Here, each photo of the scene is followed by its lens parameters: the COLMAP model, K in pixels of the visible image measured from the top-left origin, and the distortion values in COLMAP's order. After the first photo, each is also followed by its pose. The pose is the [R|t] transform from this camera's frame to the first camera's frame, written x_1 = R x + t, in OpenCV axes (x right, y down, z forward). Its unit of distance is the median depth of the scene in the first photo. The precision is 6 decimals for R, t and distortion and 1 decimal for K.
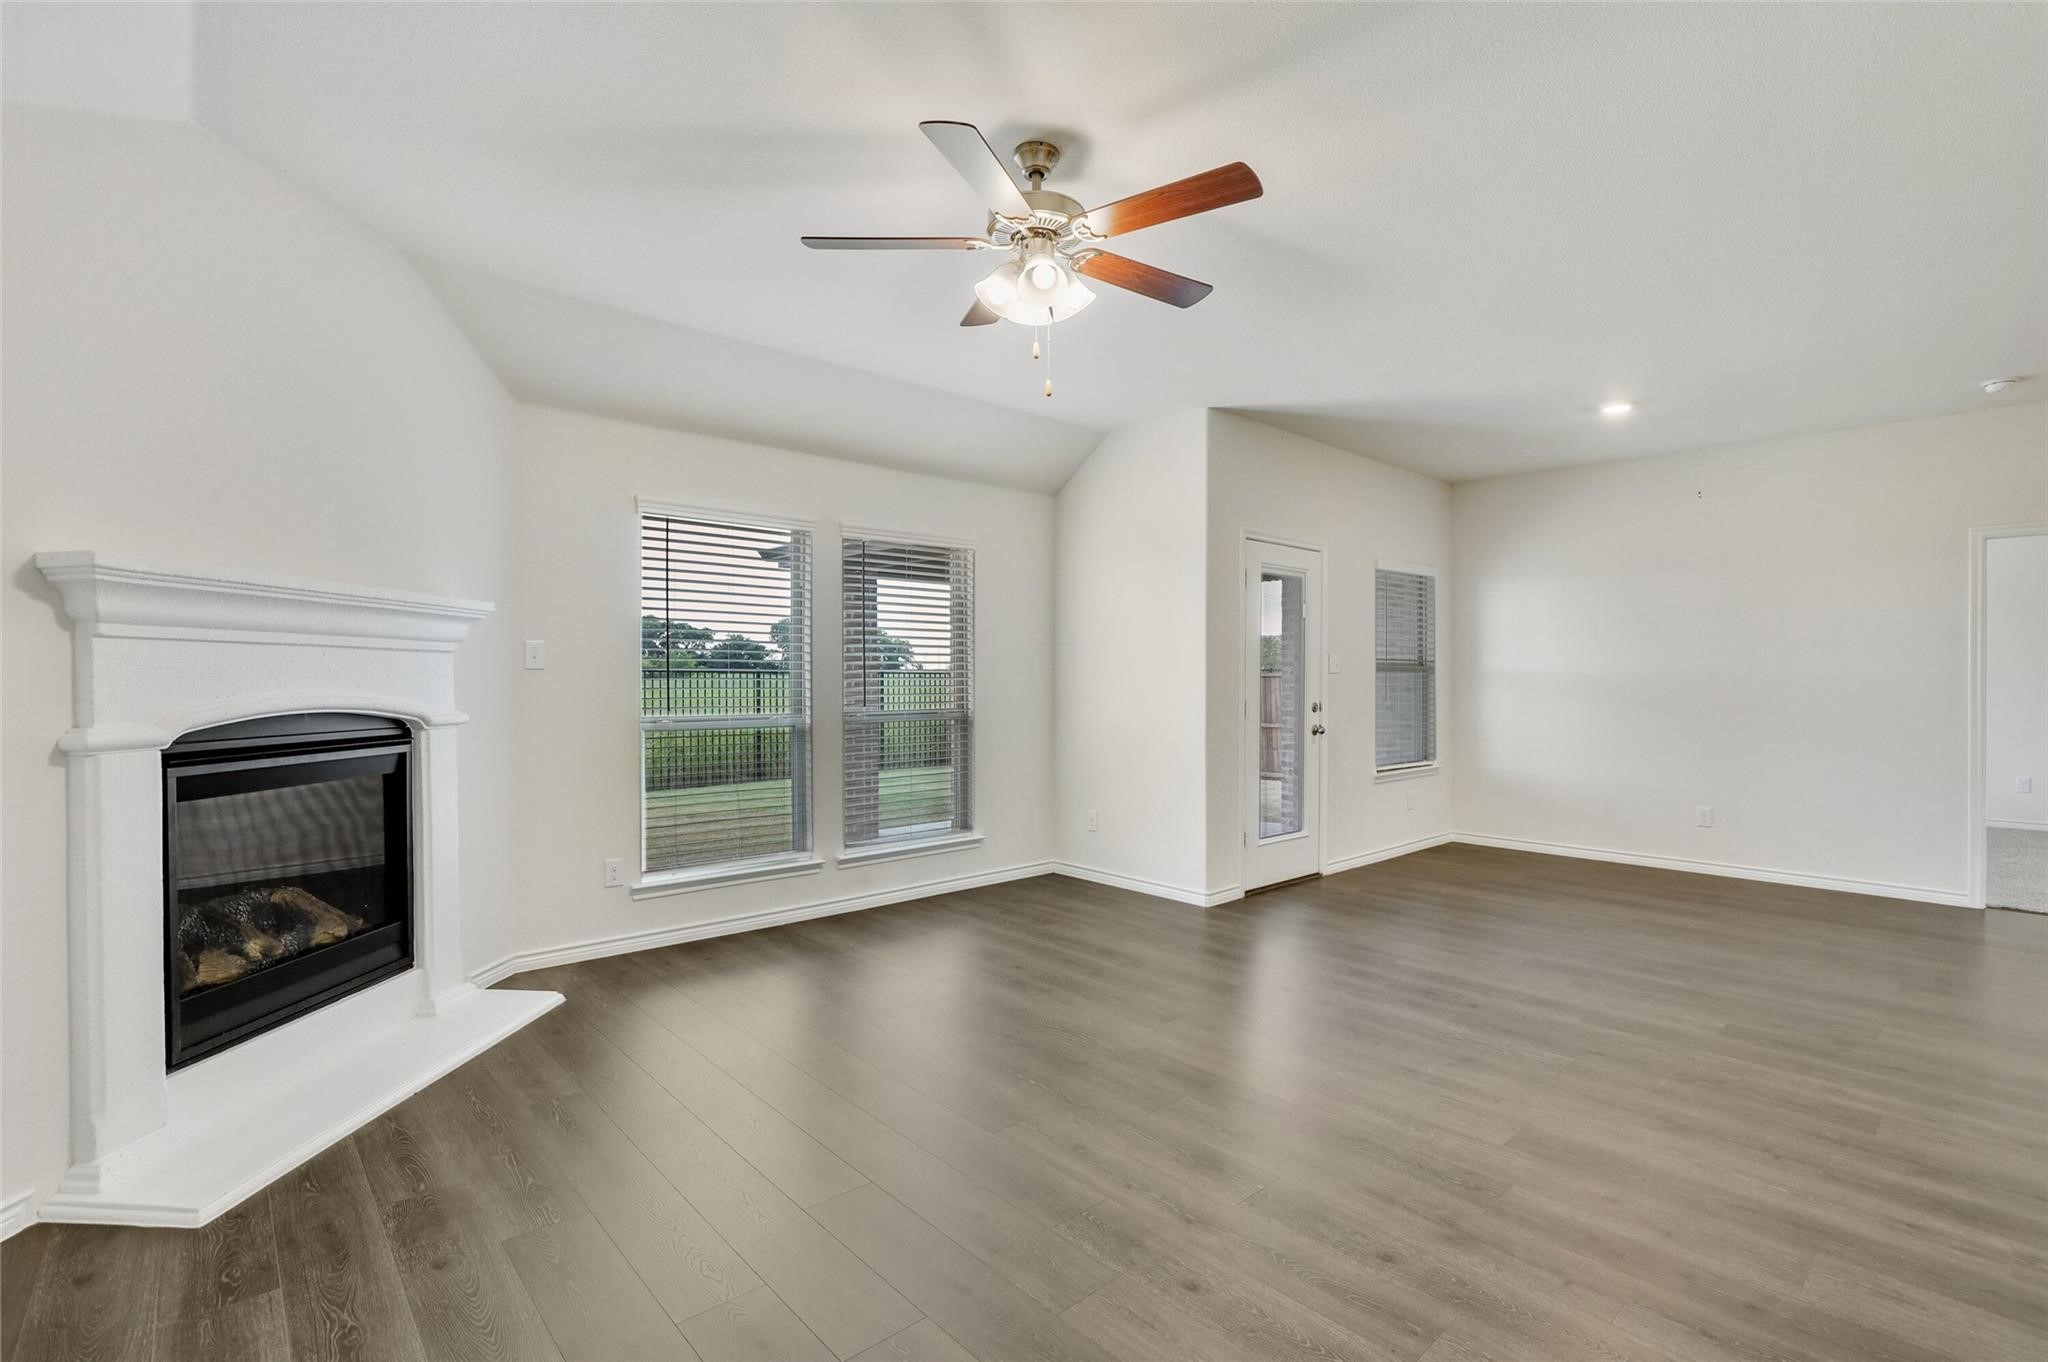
lens RADIAL K [[941.2, 0, 1039.2], [0, 941.2, 681.1], [0, 0, 1]] dist [-0.034662, 0.006237]
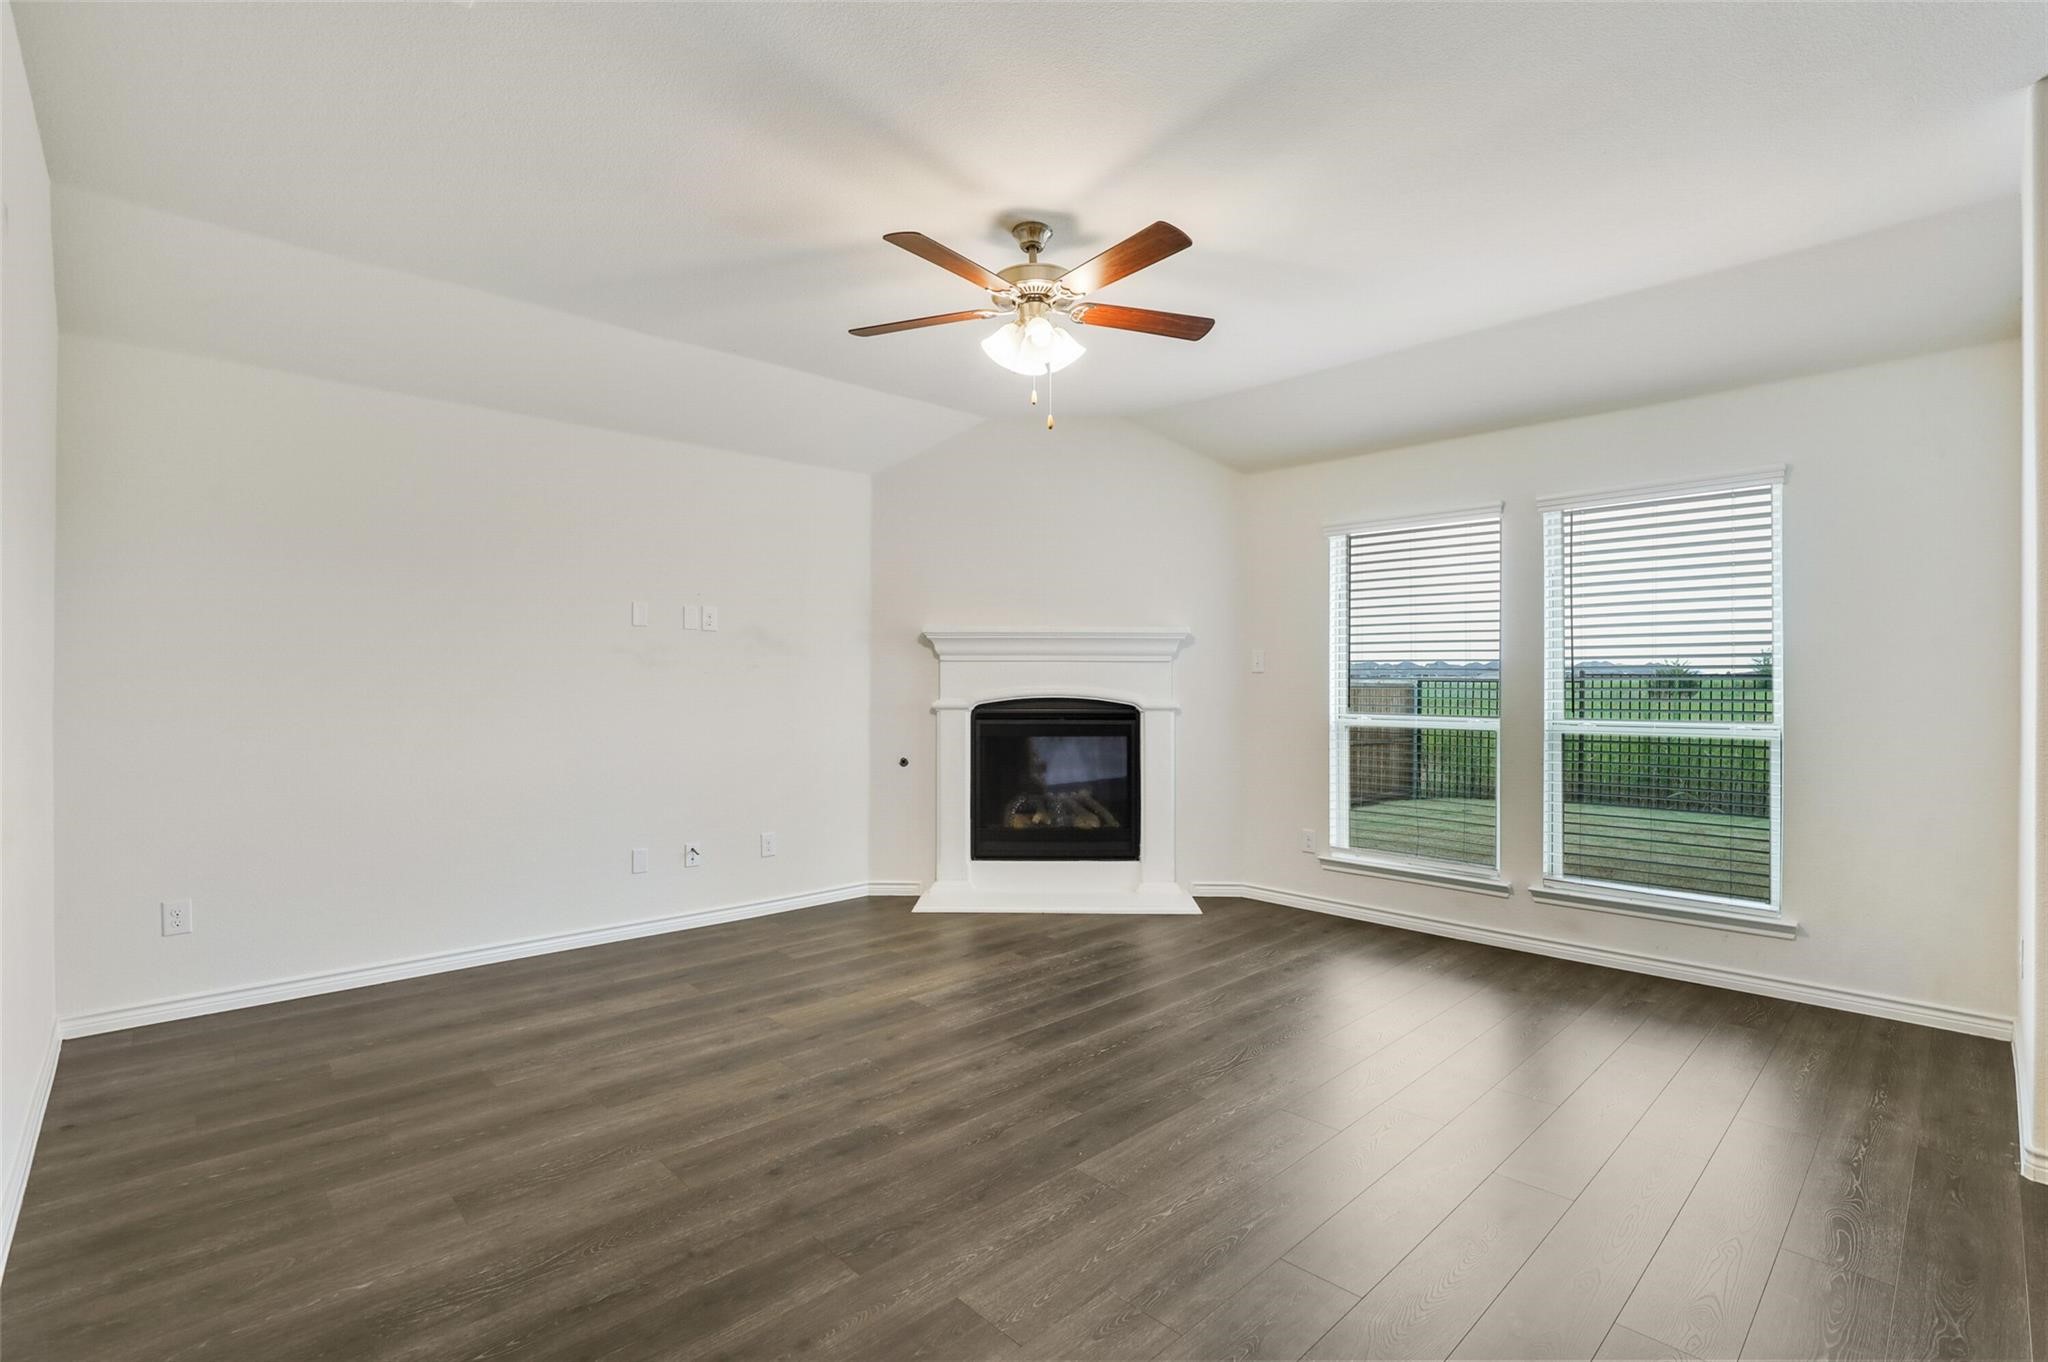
lens RADIAL K [[941.2, 0, 1039.2], [0, 941.2, 681.1], [0, 0, 1]] dist [-0.034662, 0.006237]
pose [[0.027687, -0.001290, -0.999616, 0.821053], [-0.005885, 0.999982, -0.001454, 0.002905], [0.999599, 0.005923, 0.027679, 0.684628]]
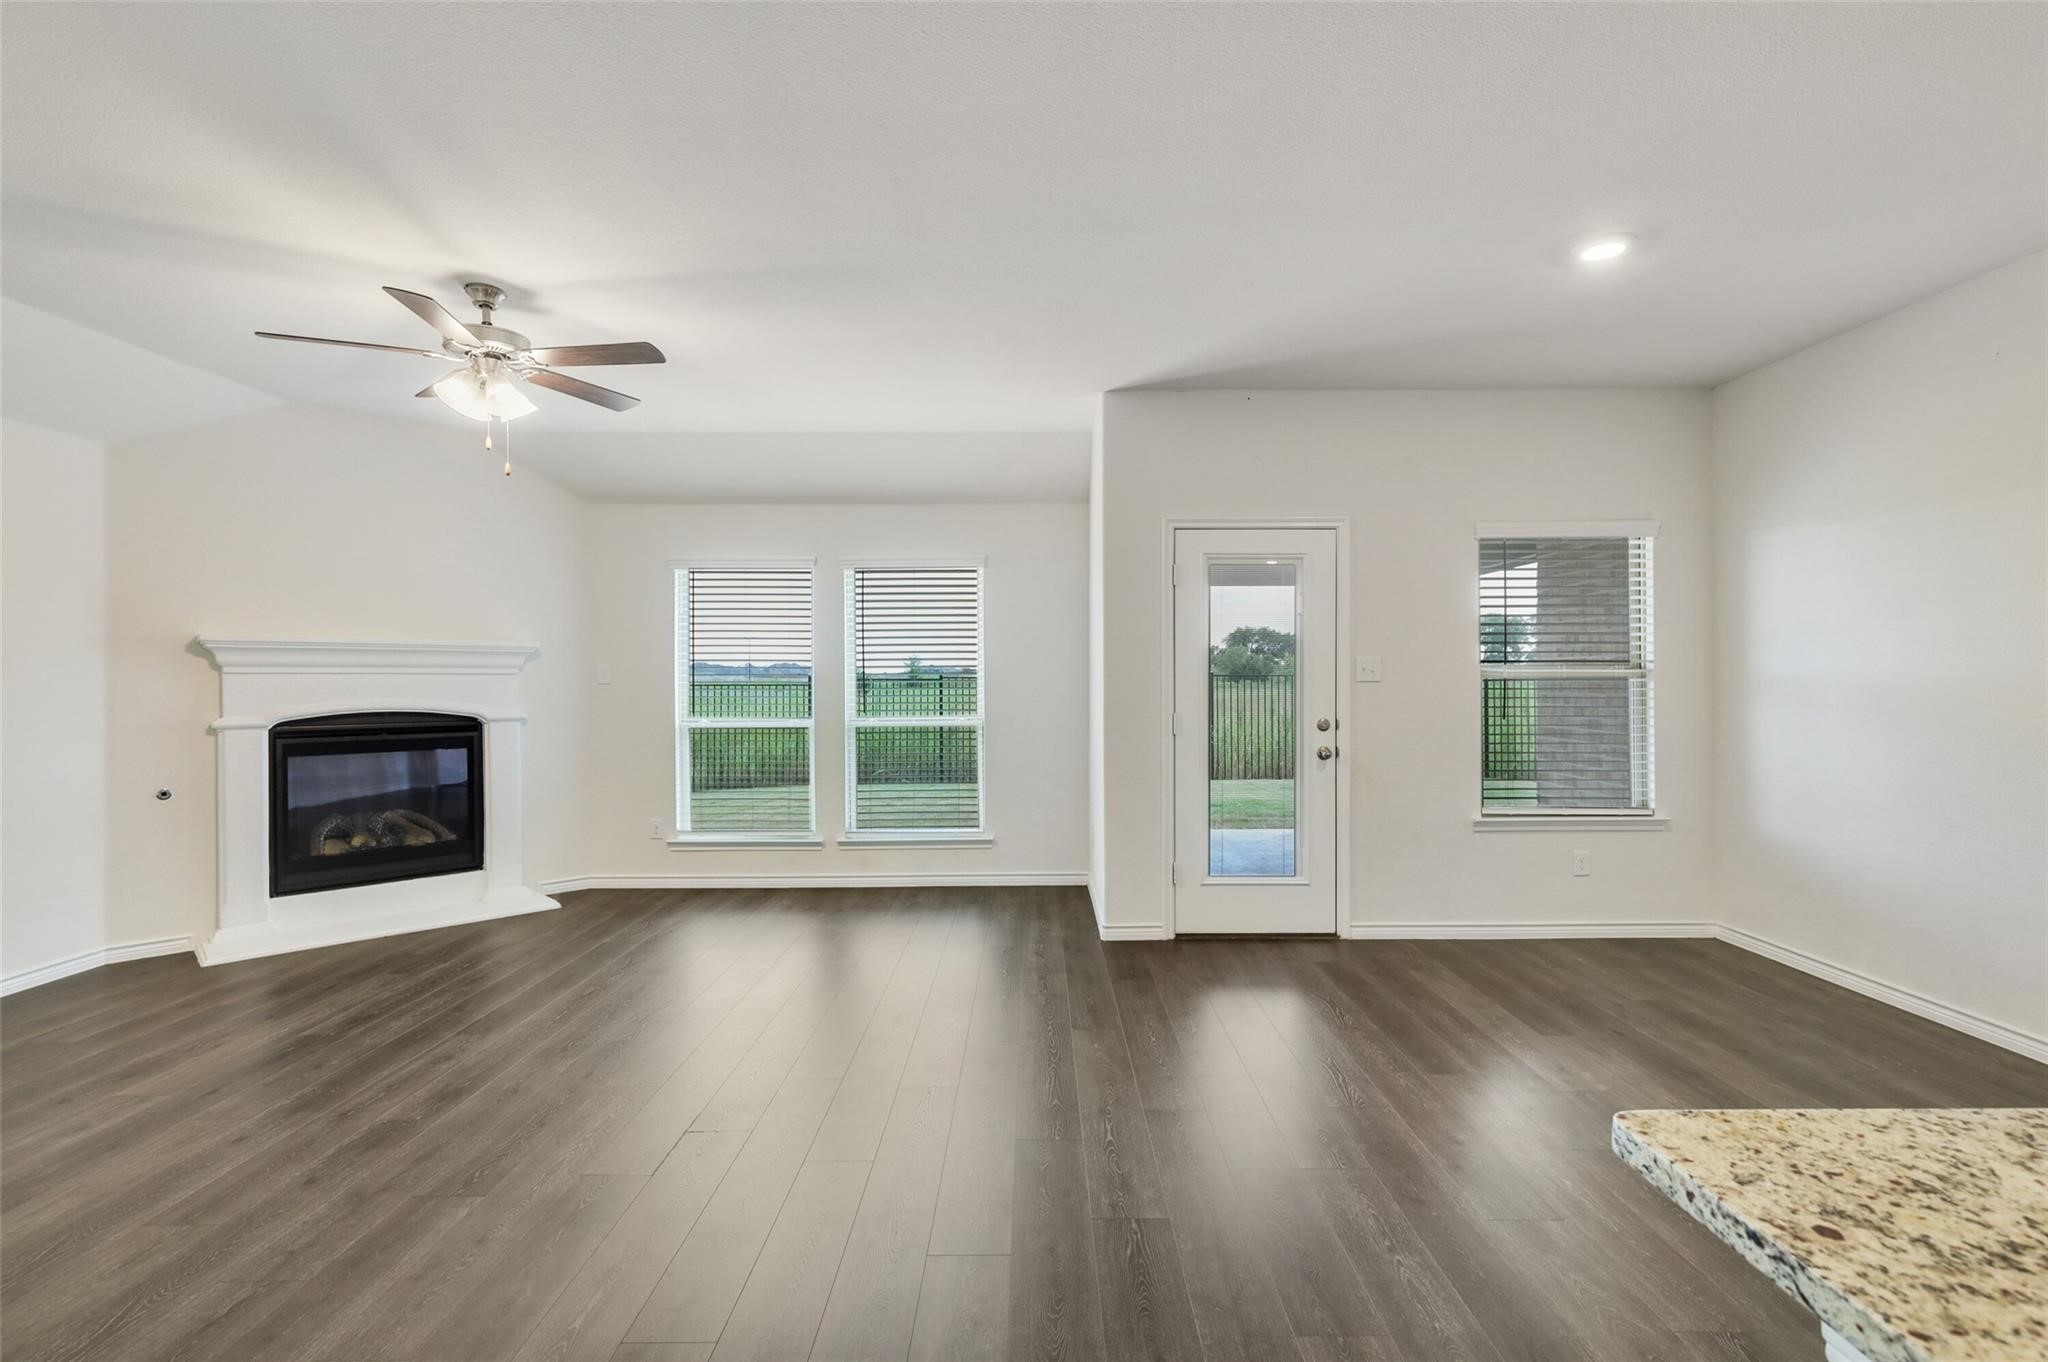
lens RADIAL K [[930.4, 0, 1044.9], [0, 930.4, 679.6], [0, 0, 1]] dist [-0.002193, -0.000338]
pose [[0.744806, -0.004043, -0.667269, 1.004105], [0.002363, 0.999991, -0.003421, -0.013785], [0.667277, 0.000971, 0.744809, 0.388609]]
